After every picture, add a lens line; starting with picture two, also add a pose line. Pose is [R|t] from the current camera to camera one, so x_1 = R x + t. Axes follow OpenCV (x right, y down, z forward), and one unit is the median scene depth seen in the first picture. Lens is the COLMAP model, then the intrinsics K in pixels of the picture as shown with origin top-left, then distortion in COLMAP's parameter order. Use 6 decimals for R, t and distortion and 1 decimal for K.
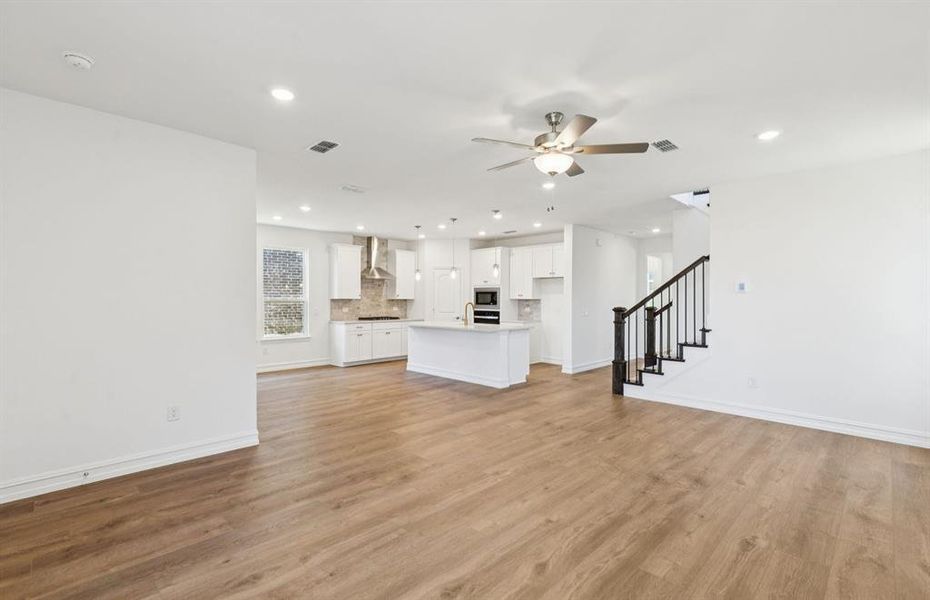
lens RADIAL K [[421.7, 0, 458.1], [0, 421.7, 294.3], [0, 0, 1]] dist [0.000590, -0.000131]
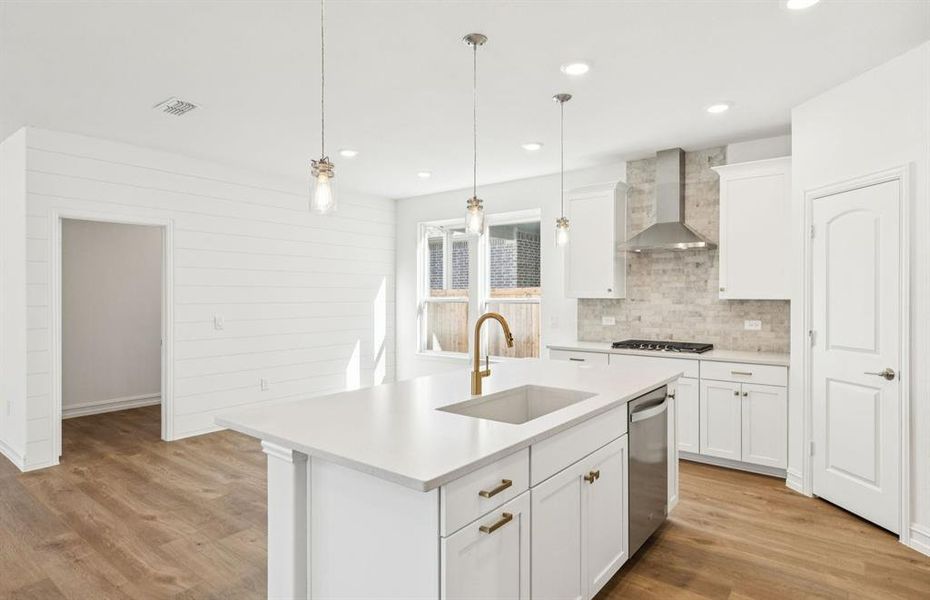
lens RADIAL K [[505.2, 0, 464.6], [0, 505.2, 295.9], [0, 0, 1]] dist [0.001699, -0.000217]
pose [[0.131649, -0.001443, -0.991295, 0.275209], [0.013335, 0.999911, 0.000315, 0.005621], [0.991207, -0.013260, 0.131656, 0.740046]]
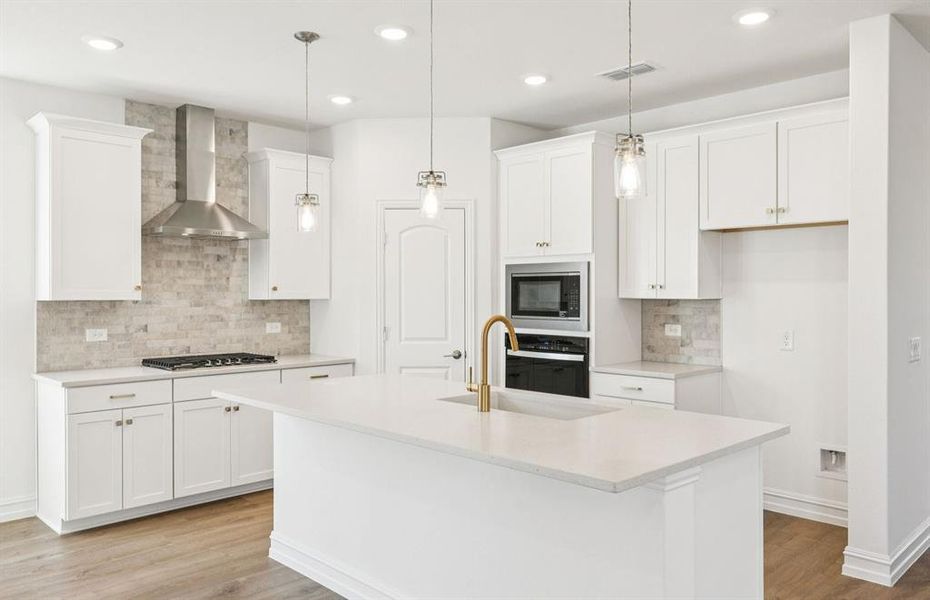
lens RADIAL K [[699.1, 0, 465.0], [0, 699.1, 300.0], [0, 0, 1]] dist [-0.000174, 0.002543]
pose [[0.999994, -0.003150, -0.001612, 0.006789], [0.003184, 0.999760, 0.021659, 0.000479], [0.001543, -0.021664, 0.999764, 0.469258]]
